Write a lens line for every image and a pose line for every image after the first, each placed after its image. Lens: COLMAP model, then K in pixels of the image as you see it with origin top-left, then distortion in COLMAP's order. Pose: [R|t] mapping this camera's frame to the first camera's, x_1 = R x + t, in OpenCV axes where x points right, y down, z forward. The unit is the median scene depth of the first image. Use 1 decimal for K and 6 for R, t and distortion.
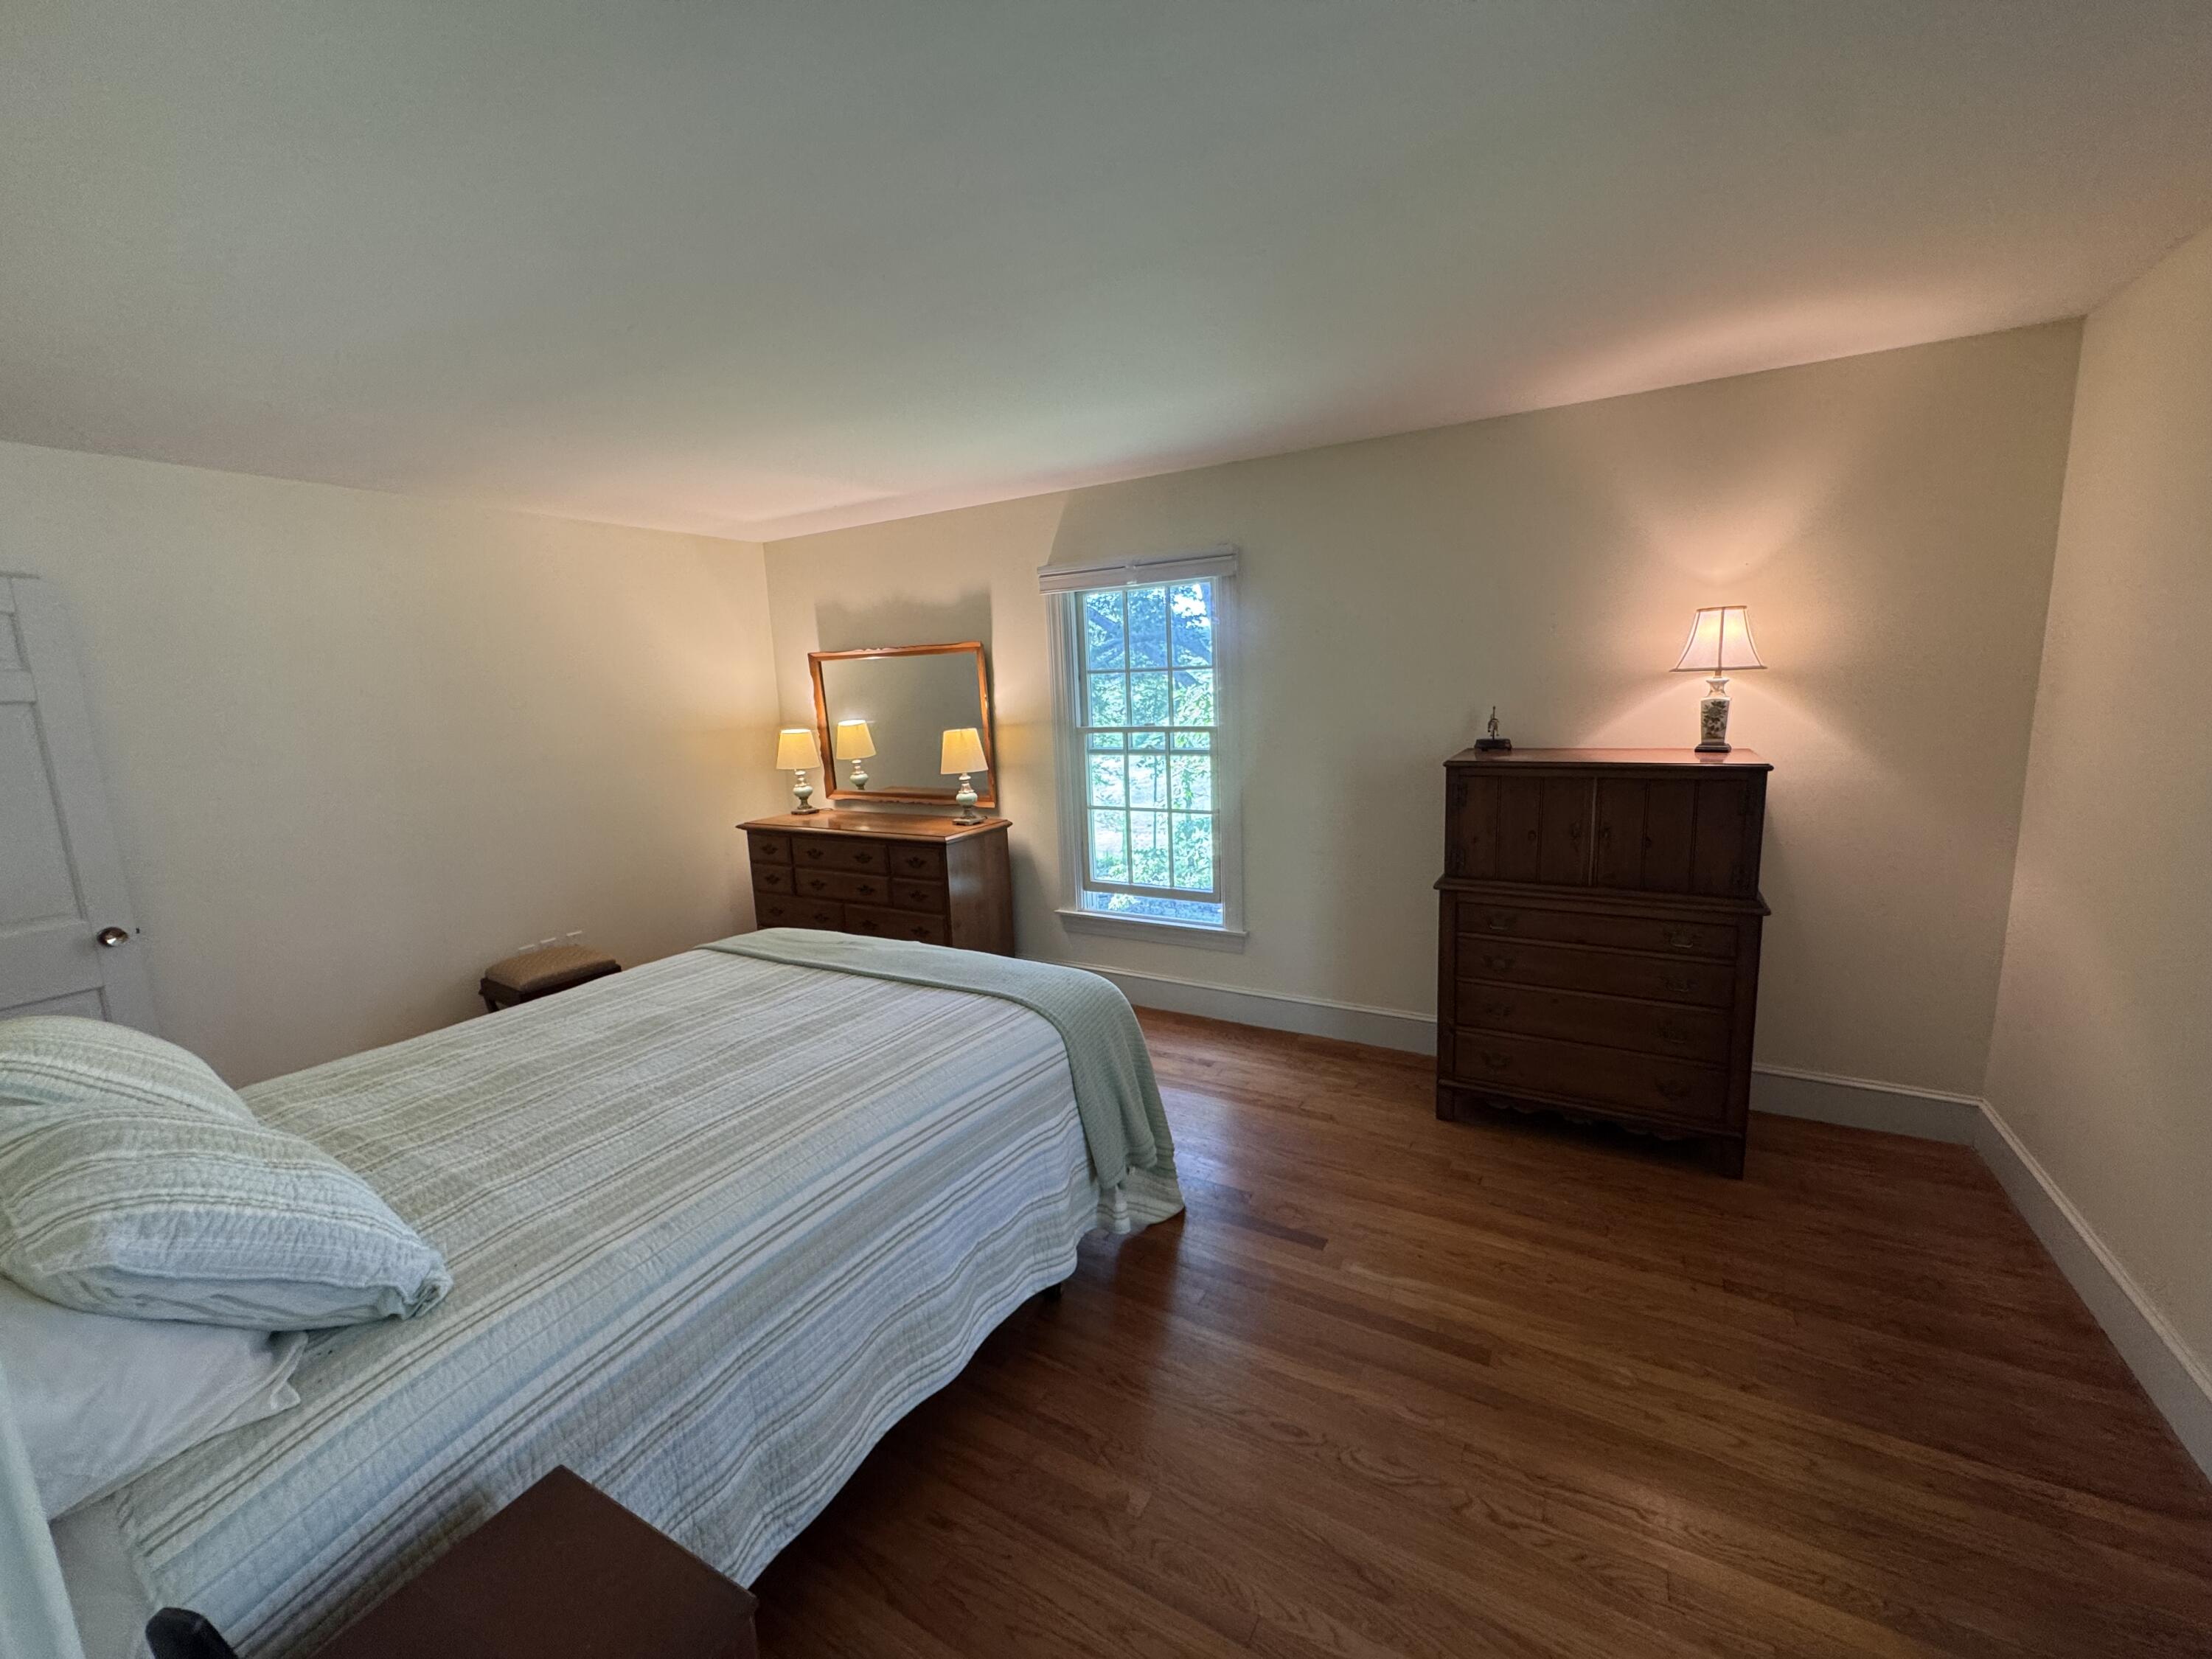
lens RADIAL K [[881.2, 0, 1113.7], [0, 881.2, 830.8], [0, 0, 1]] dist [-0.007067, 0.000157]
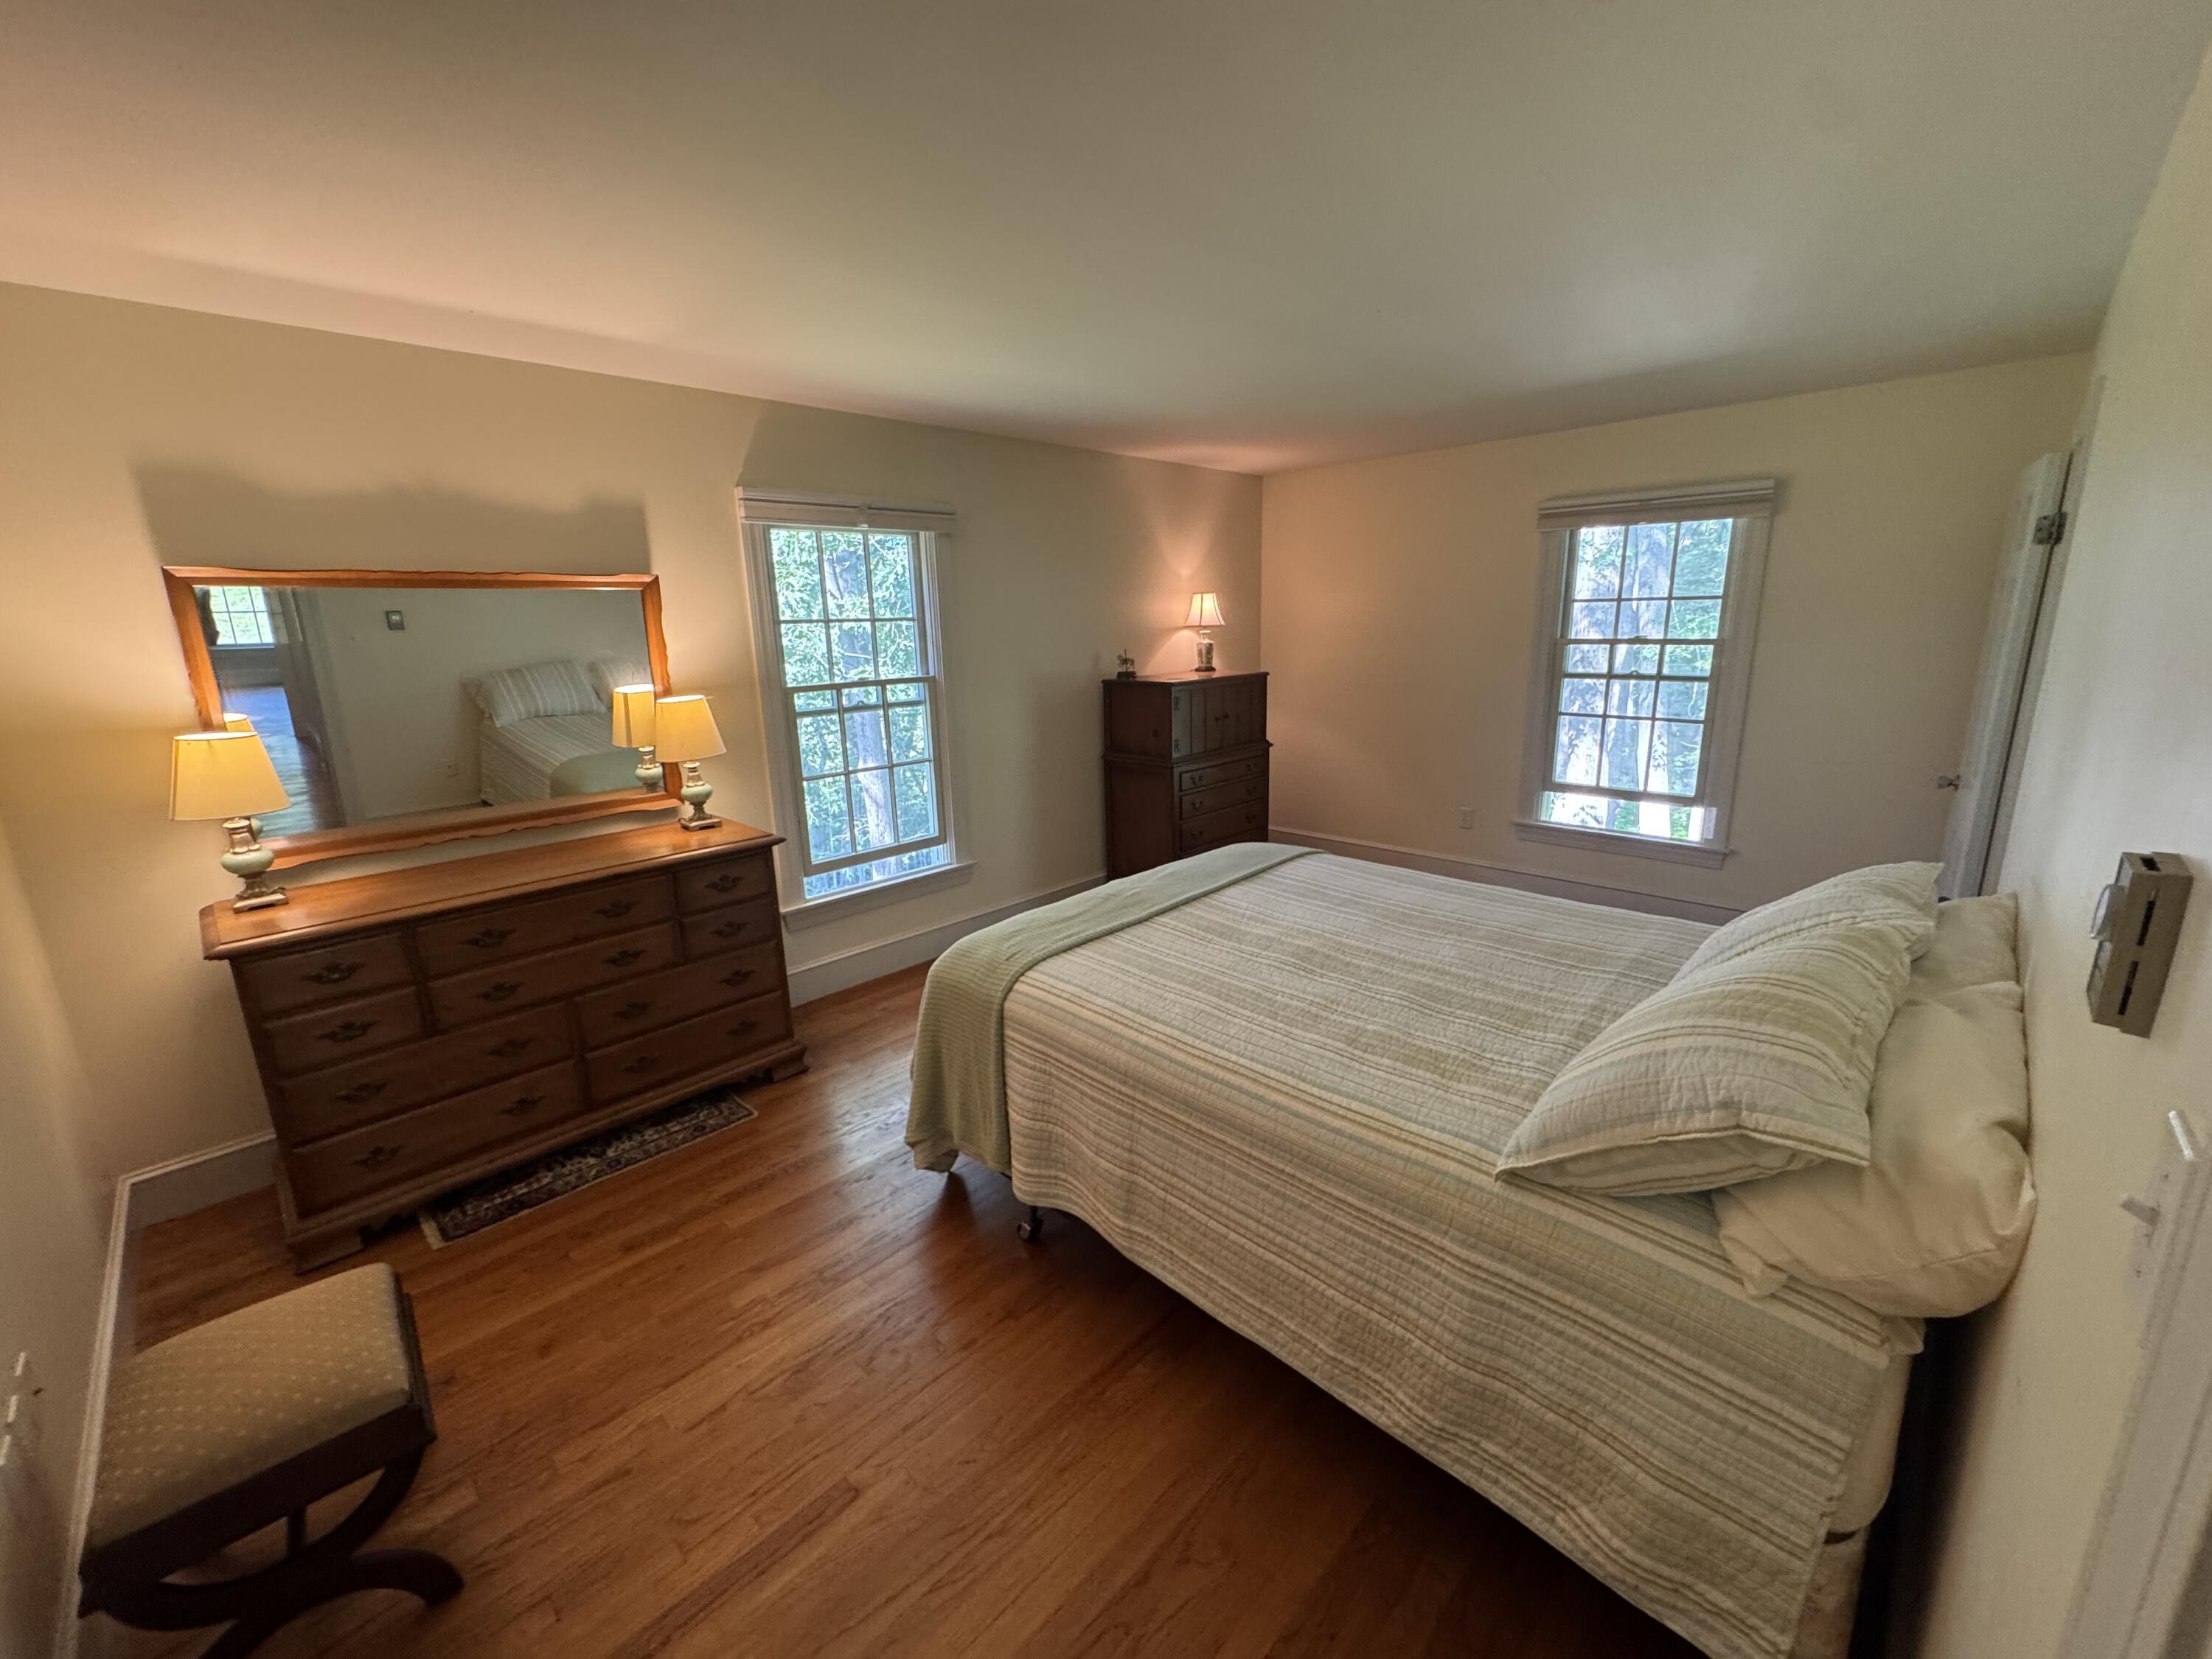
lens RADIAL K [[881.2, 0, 1110.9], [0, 881.2, 822.5], [0, 0, 1]] dist [-0.007067, 0.000157]
pose [[0.251480, -0.187486, 0.949530, -0.955405], [0.181444, 0.972797, 0.144025, -0.067752], [-0.950703, 0.136067, 0.278658, 0.589278]]
